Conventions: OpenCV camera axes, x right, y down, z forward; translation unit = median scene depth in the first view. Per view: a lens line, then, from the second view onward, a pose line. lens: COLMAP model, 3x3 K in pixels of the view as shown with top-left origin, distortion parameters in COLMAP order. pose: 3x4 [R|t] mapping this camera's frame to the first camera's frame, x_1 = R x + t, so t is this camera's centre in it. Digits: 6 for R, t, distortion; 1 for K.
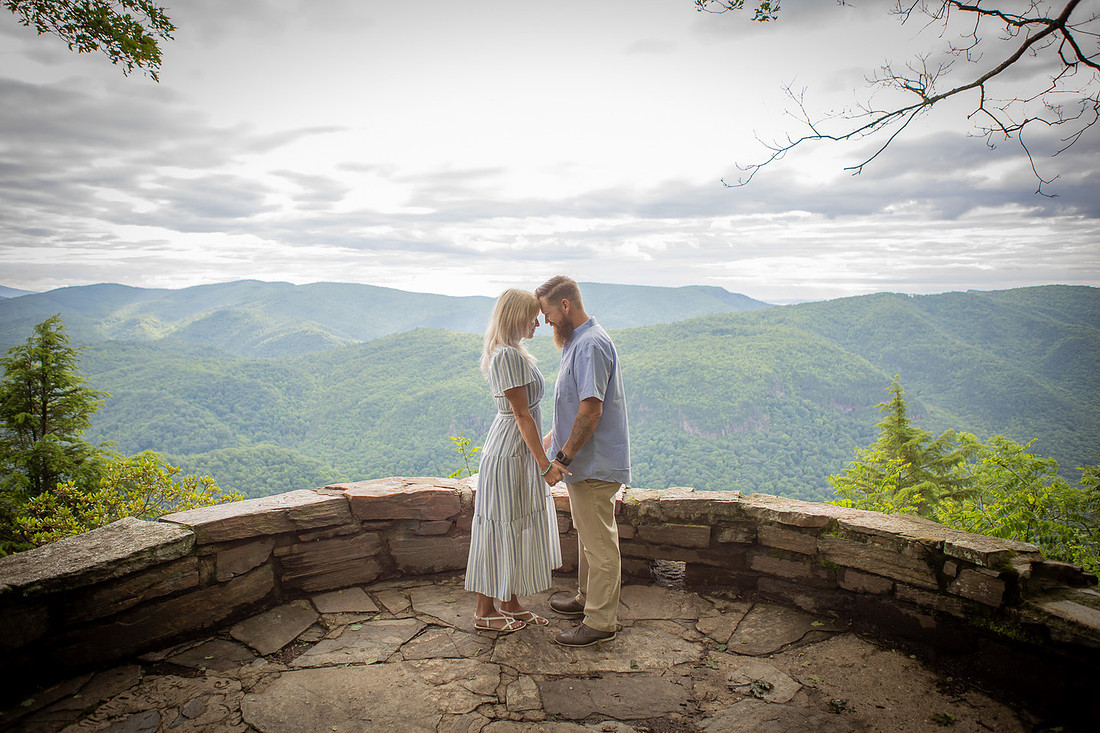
lens RADIAL K [[792.5, 0, 536.3], [0, 792.5, 346.2], [0, 0, 1]] dist [-0.097549, 0.068174]
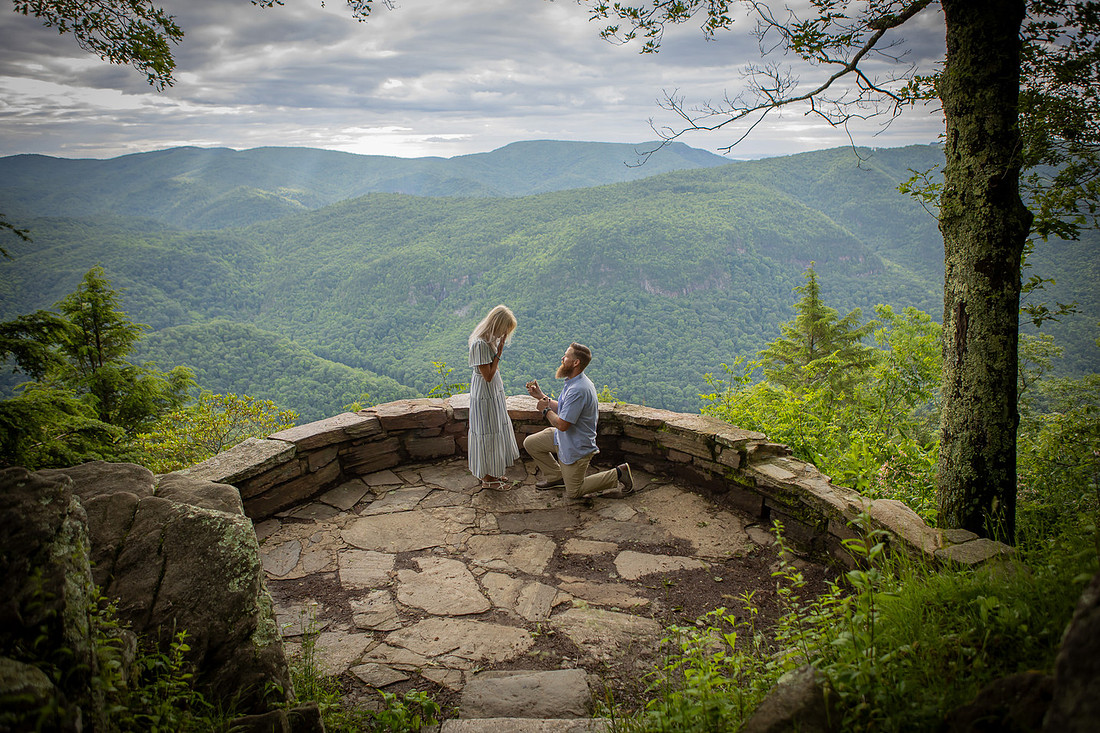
lens RADIAL K [[814.4, 0, 549.7], [0, 814.4, 361.6], [0, 0, 1]] dist [-0.092333, 0.071217]
pose [[0.997489, -0.037253, 0.060226, 0.022638], [0.025076, 0.981157, 0.191577, -0.258665], [-0.066228, -0.189586, 0.979628, -0.721847]]
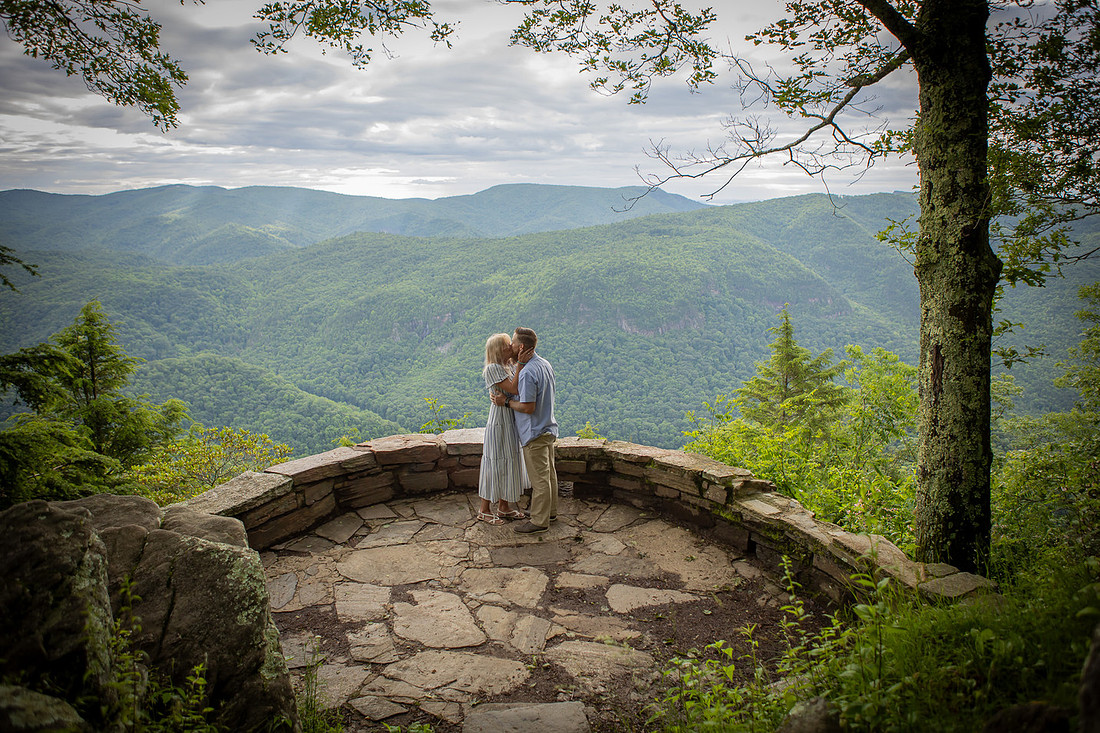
lens RADIAL K [[792.5, 0, 551.7], [0, 792.5, 361.4], [0, 0, 1]] dist [-0.097549, 0.068174]
pose [[0.995597, -0.025277, 0.090260, -0.006921], [0.011777, 0.989056, 0.147073, -0.263159], [-0.092990, -0.145363, 0.984999, -0.724632]]
